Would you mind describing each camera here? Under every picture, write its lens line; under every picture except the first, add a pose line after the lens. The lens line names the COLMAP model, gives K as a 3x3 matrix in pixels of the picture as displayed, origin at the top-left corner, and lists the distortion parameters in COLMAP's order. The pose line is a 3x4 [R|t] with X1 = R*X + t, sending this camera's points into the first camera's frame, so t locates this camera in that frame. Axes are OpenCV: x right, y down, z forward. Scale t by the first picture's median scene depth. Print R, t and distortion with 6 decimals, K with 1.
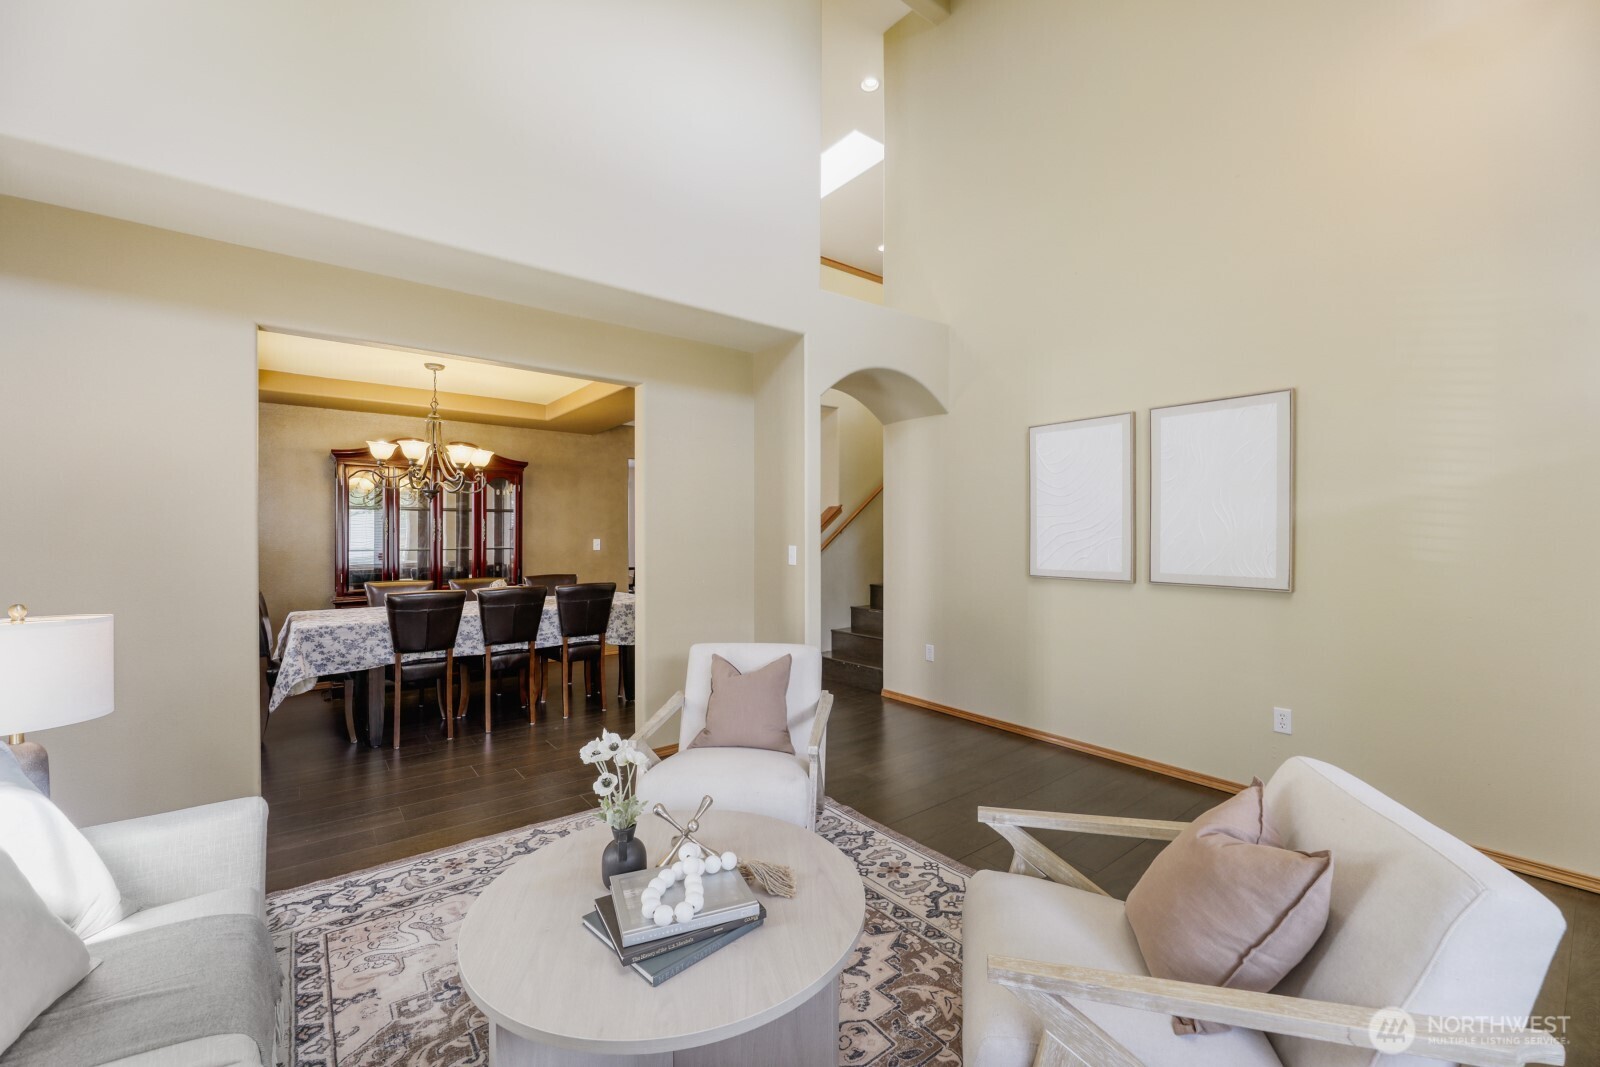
lens RADIAL K [[655.4, 0, 805.8], [0, 655.4, 530.6], [0, 0, 1]] dist [-0.001615, -0.000409]
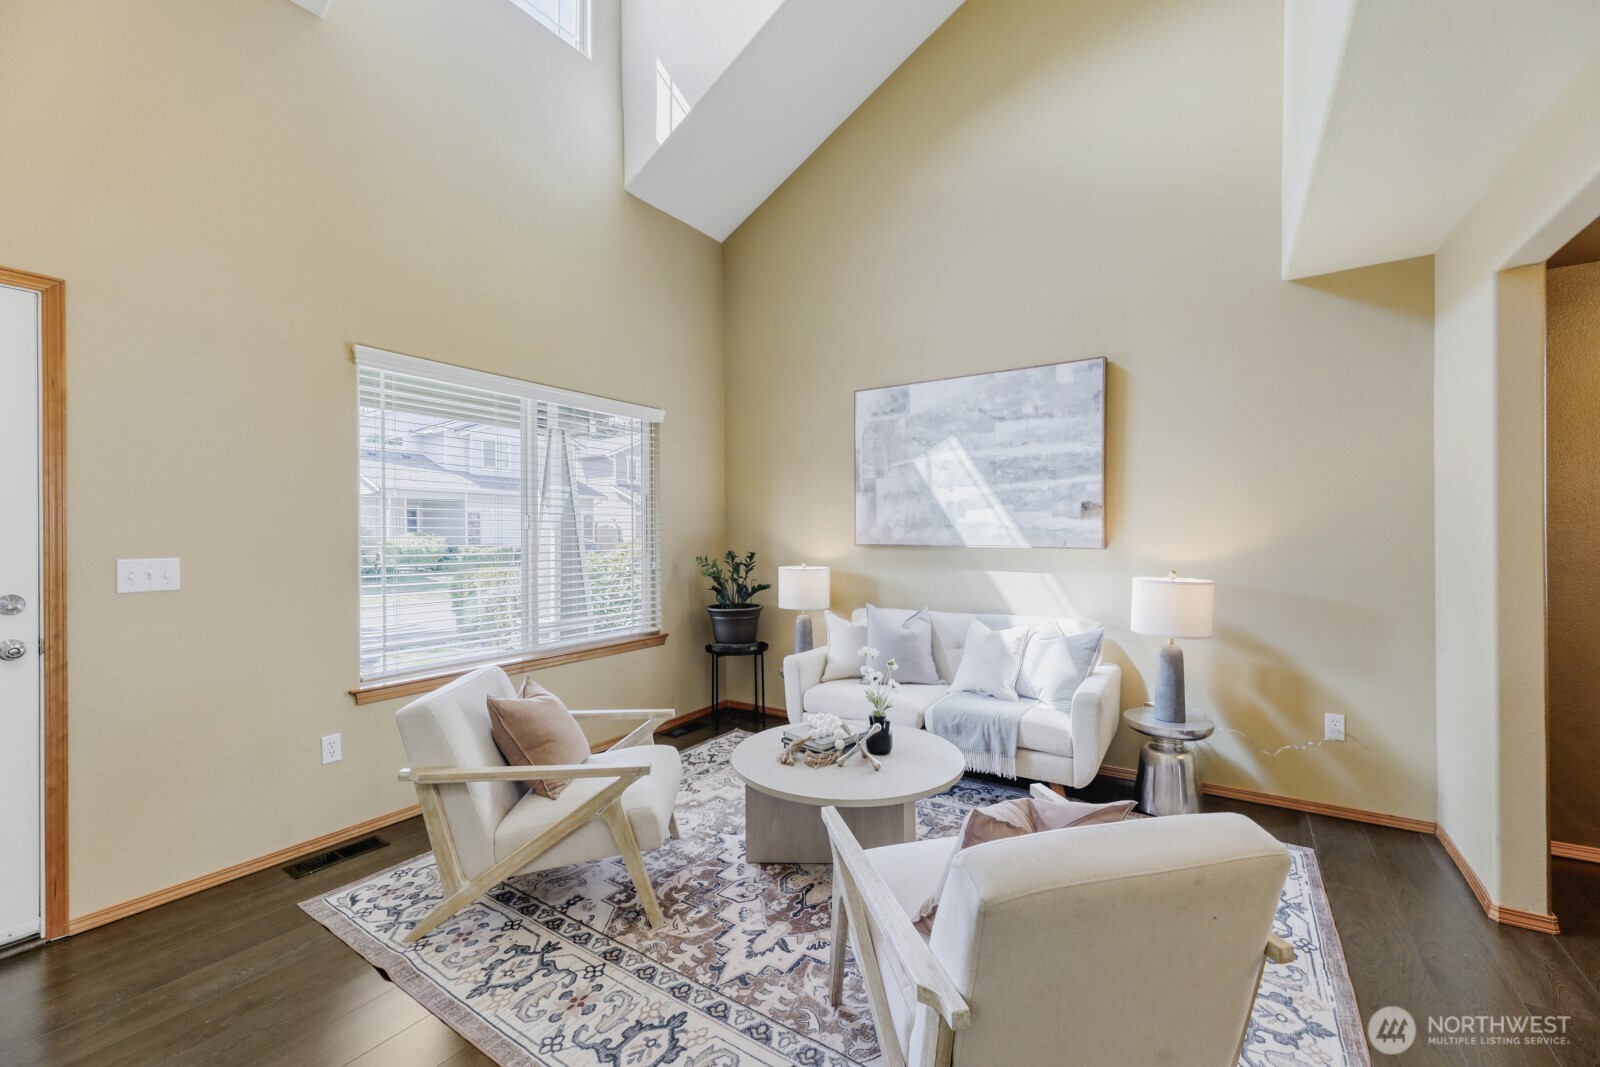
lens RADIAL K [[655.4, 0, 805.8], [0, 655.4, 530.6], [0, 0, 1]] dist [-0.001615, -0.000409]
pose [[-0.951370, 0.010672, -0.307865, 0.304096], [0.013430, 0.999886, -0.006842, -0.003323], [0.307757, -0.010644, -0.951405, 1.929888]]
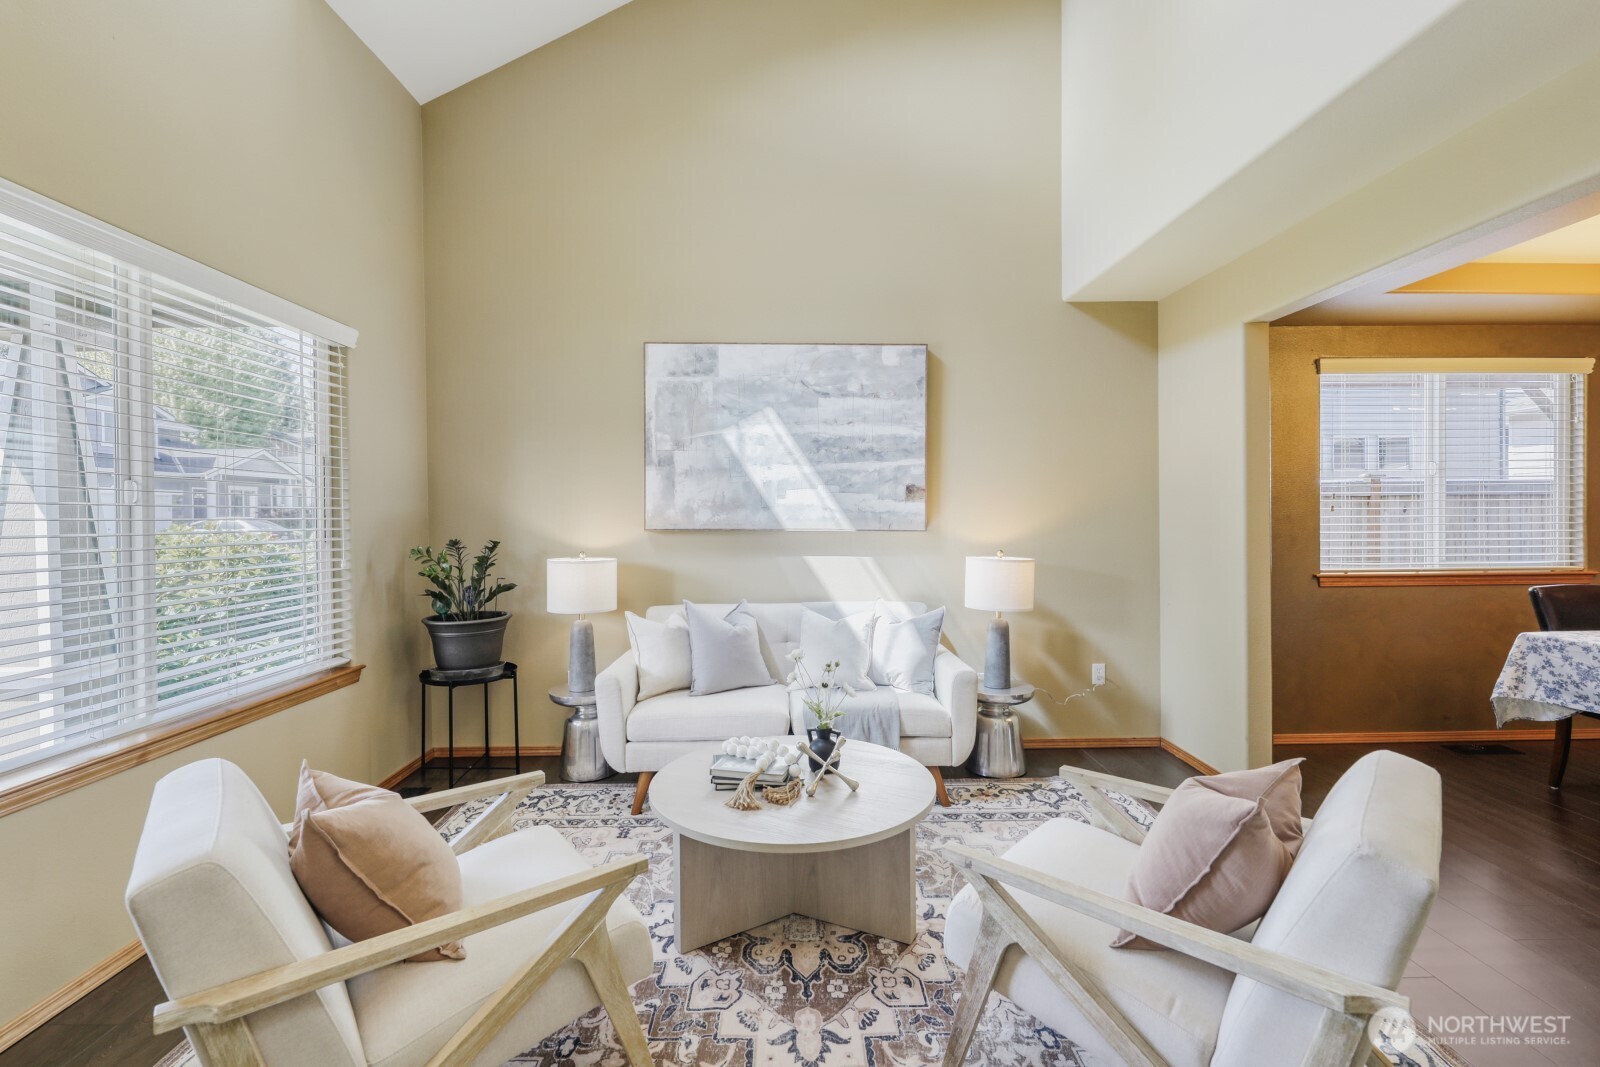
lens RADIAL K [[701.4, 0, 807.5], [0, 701.4, 522.0], [0, 0, 1]] dist [0.001310, -0.000153]
pose [[-0.600952, 0.014576, -0.799152, 0.714880], [0.011672, 0.999887, 0.009460, -0.002649], [0.799200, -0.003643, -0.601054, 1.446178]]
